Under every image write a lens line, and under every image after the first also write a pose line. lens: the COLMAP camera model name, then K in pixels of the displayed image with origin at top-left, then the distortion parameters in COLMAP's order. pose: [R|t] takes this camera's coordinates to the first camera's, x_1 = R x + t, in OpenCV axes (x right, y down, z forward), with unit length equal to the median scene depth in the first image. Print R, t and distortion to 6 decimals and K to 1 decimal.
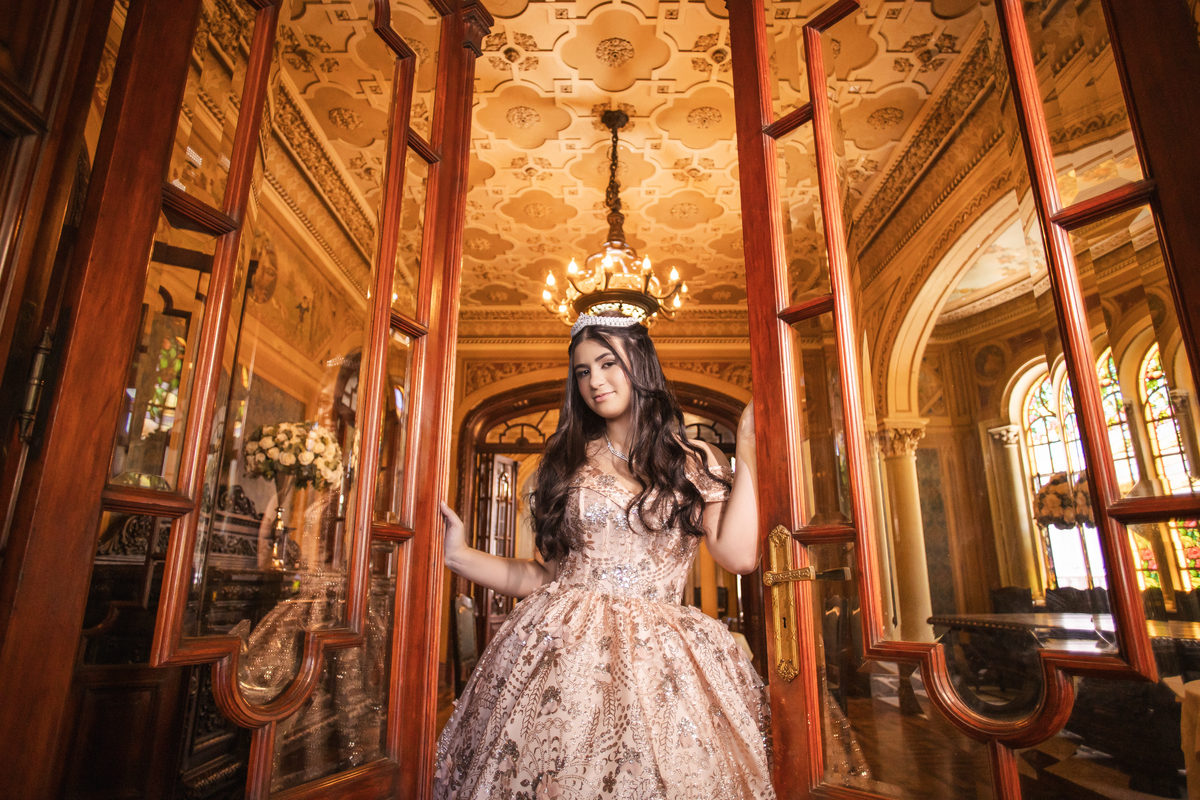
lens RADIAL K [[730.2, 0, 600.5], [0, 730.2, 374.7], [0, 0, 1]] dist [-0.003674, 0.000125]
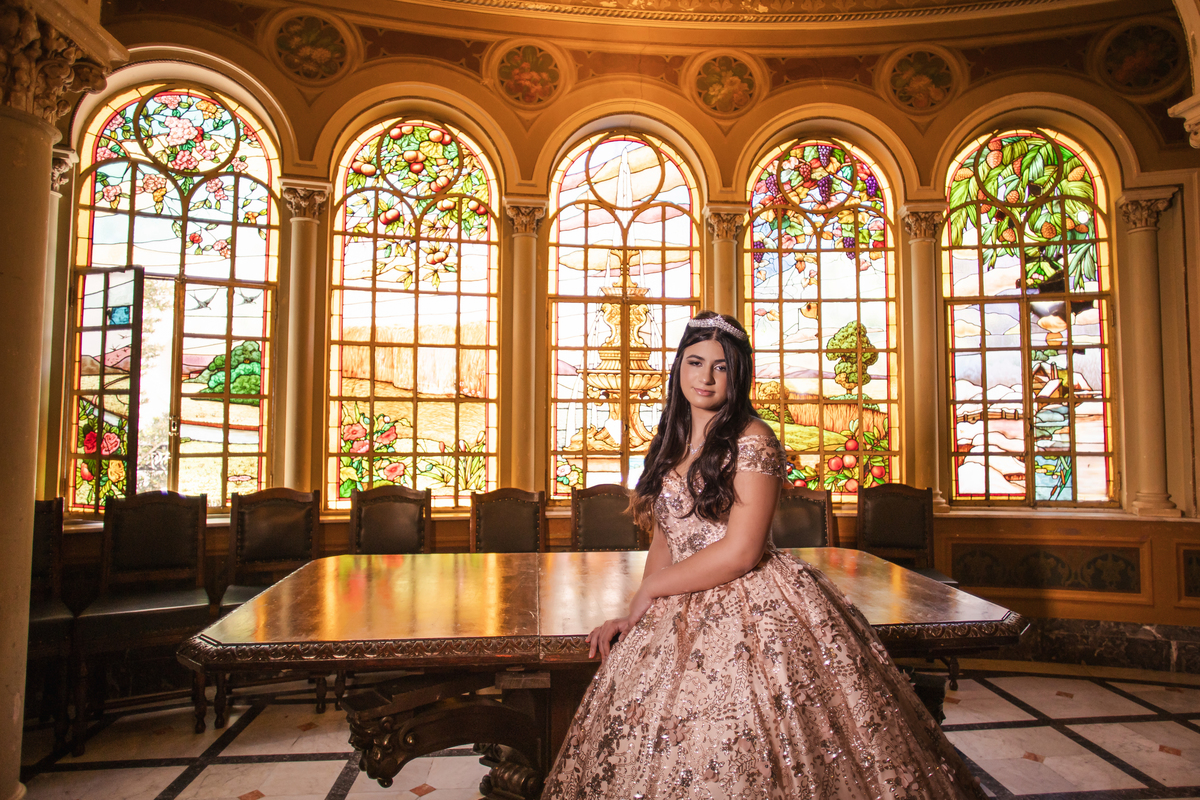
lens RADIAL K [[730.2, 0, 600.5], [0, 730.2, 374.7], [0, 0, 1]] dist [-0.003674, 0.000125]
pose [[-0.087312, 0.057900, 0.994497, 0.097544], [-0.285549, 0.954963, -0.080668, 0.170259], [-0.954378, -0.291021, -0.066846, 0.785456]]
